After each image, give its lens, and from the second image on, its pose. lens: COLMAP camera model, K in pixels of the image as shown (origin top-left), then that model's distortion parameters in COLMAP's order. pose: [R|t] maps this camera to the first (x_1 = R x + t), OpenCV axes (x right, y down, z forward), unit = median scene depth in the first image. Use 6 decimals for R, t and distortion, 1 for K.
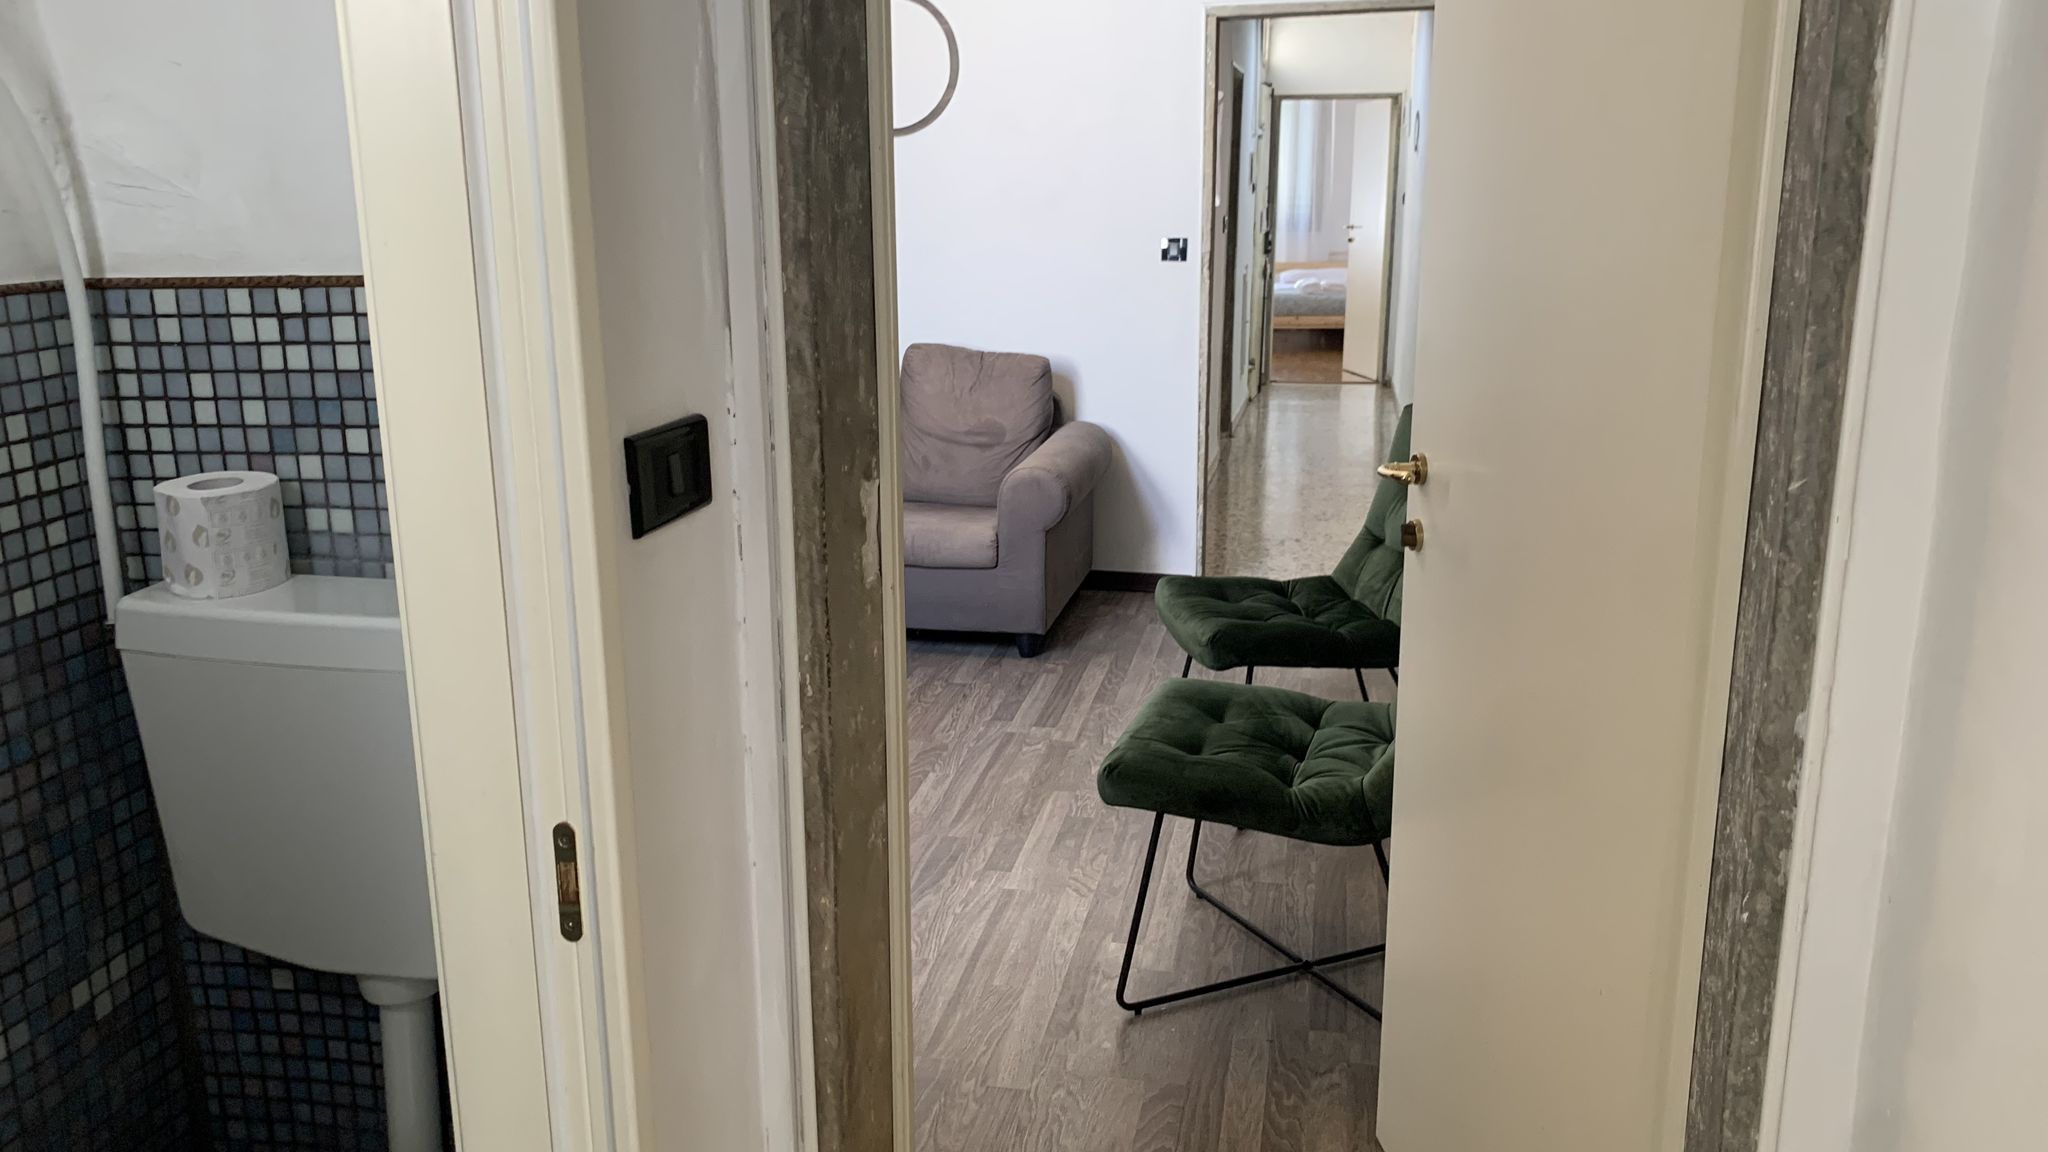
lens RADIAL K [[1564.4, 0, 992.6], [0, 1564.4, 576.4], [0, 0, 1]] dist [0.055661, -0.083165]
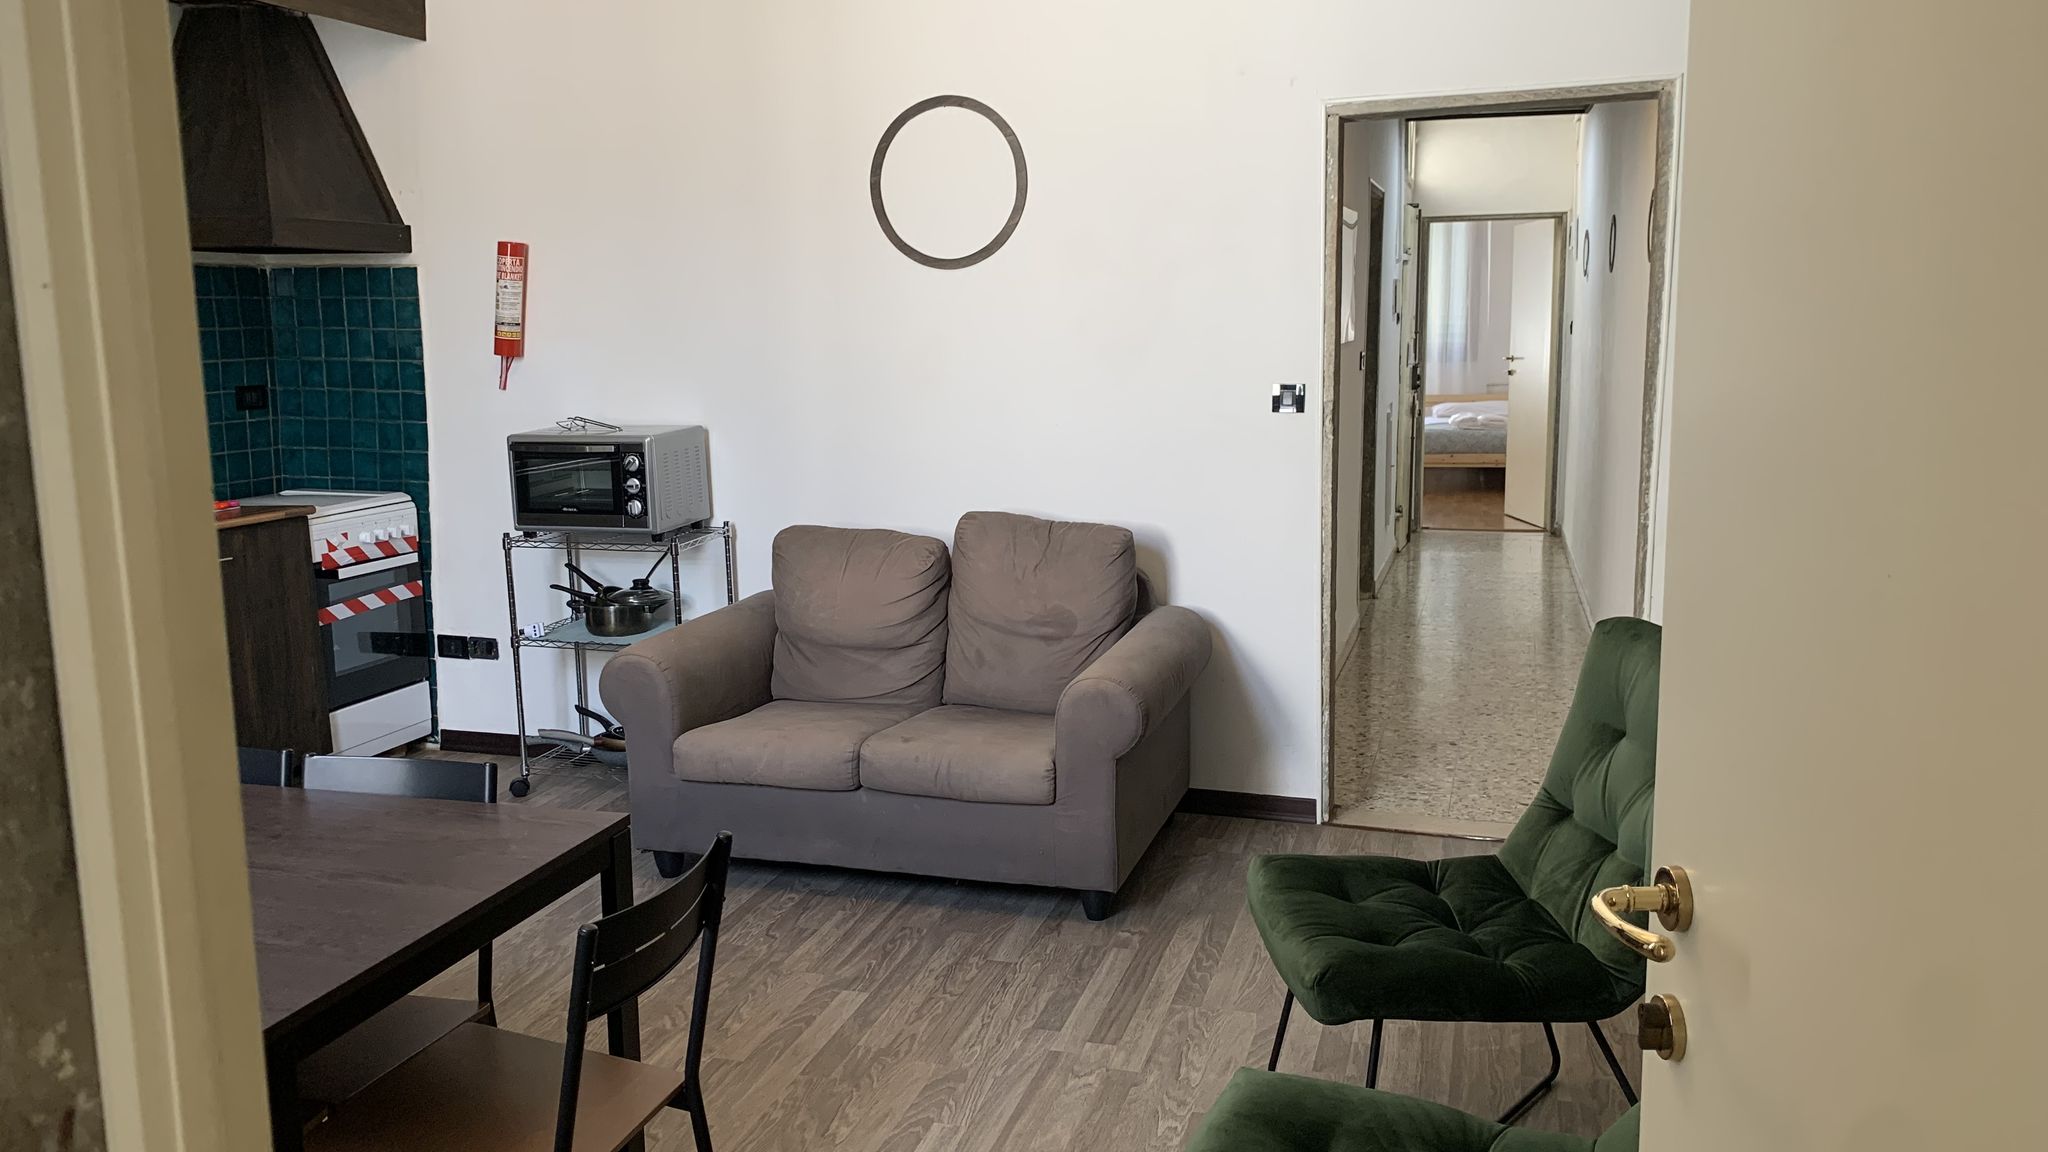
lens RADIAL K [[1564.4, 0, 1012.0], [0, 1564.4, 549.6], [0, 0, 1]] dist [0.055661, -0.083165]
pose [[0.996346, 0.003346, -0.085342, 0.024944], [-0.011439, 0.995457, -0.094527, -0.030349], [0.084638, 0.095158, 0.991858, 0.112935]]
